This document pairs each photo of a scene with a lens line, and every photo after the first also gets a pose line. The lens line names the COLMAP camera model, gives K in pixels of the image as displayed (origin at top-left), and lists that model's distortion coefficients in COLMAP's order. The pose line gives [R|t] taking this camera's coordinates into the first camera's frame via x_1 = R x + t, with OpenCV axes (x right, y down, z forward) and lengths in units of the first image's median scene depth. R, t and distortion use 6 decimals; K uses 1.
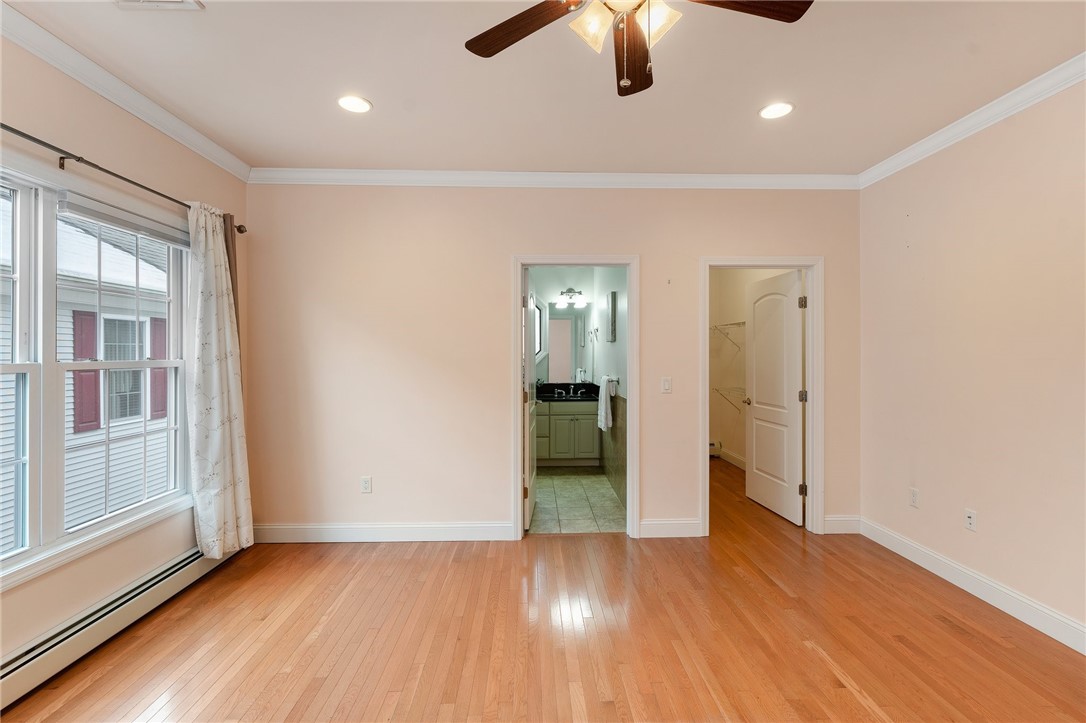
lens RADIAL K [[469.8, 0, 549.4], [0, 469.8, 353.2], [0, 0, 1]] dist [-0.000166, 0.000230]
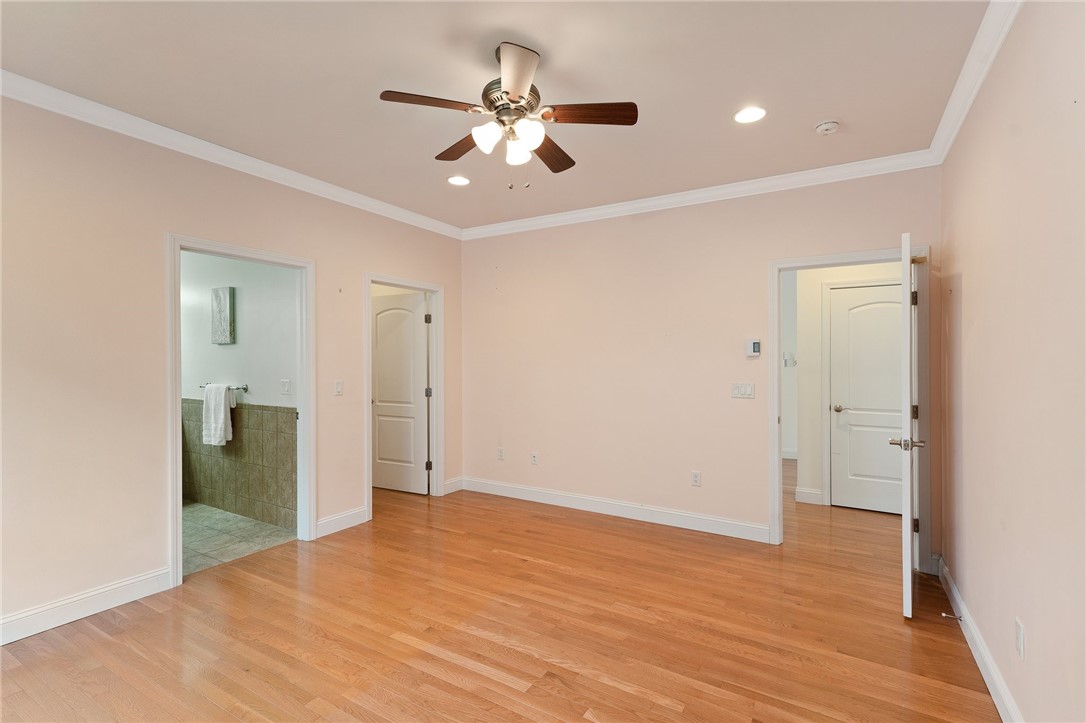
lens RADIAL K [[500.1, 0, 541.1], [0, 500.1, 361.6], [0, 0, 1]] dist [0.023701, 0.000188]
pose [[0.554239, 0.002888, 0.832353, -0.477622], [-0.007415, 0.999971, 0.001468, 0.004207], [-0.832325, -0.006985, 0.554244, -0.009070]]
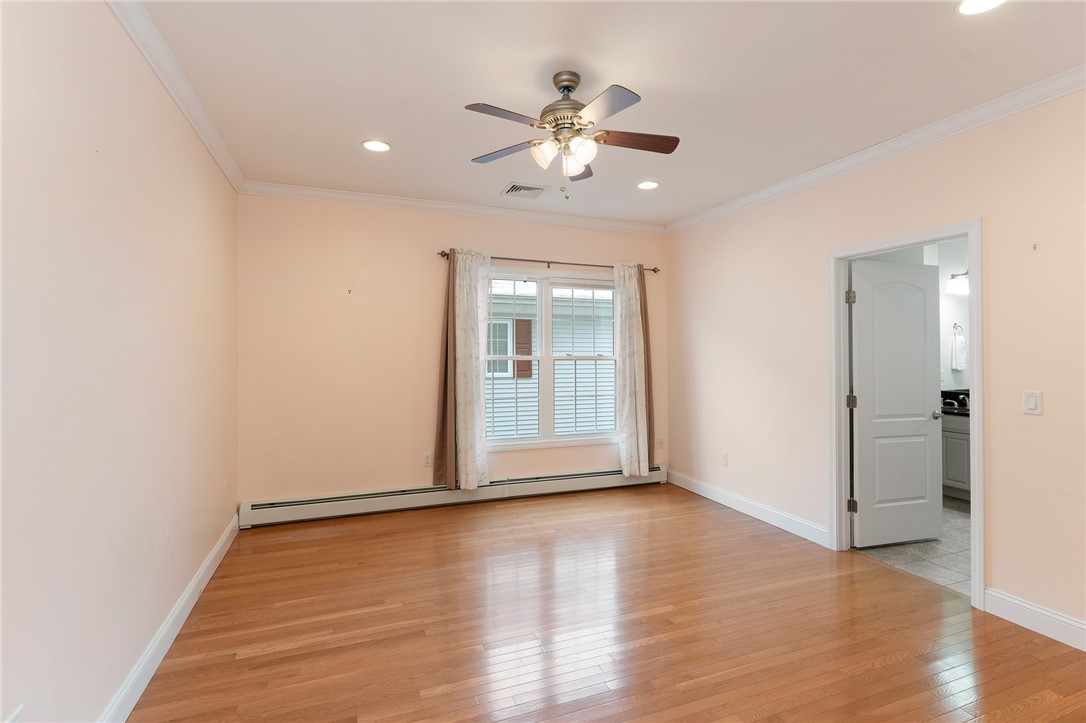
lens RADIAL K [[509.8, 0, 542.7], [0, 509.8, 353.4], [0, 0, 1]] dist [0.002333, 0.000116]
pose [[0.322195, 0.002548, -0.946670, 0.756130], [-0.000302, 0.999997, 0.002589, 0.000434], [0.946673, -0.000548, 0.322195, 0.122402]]
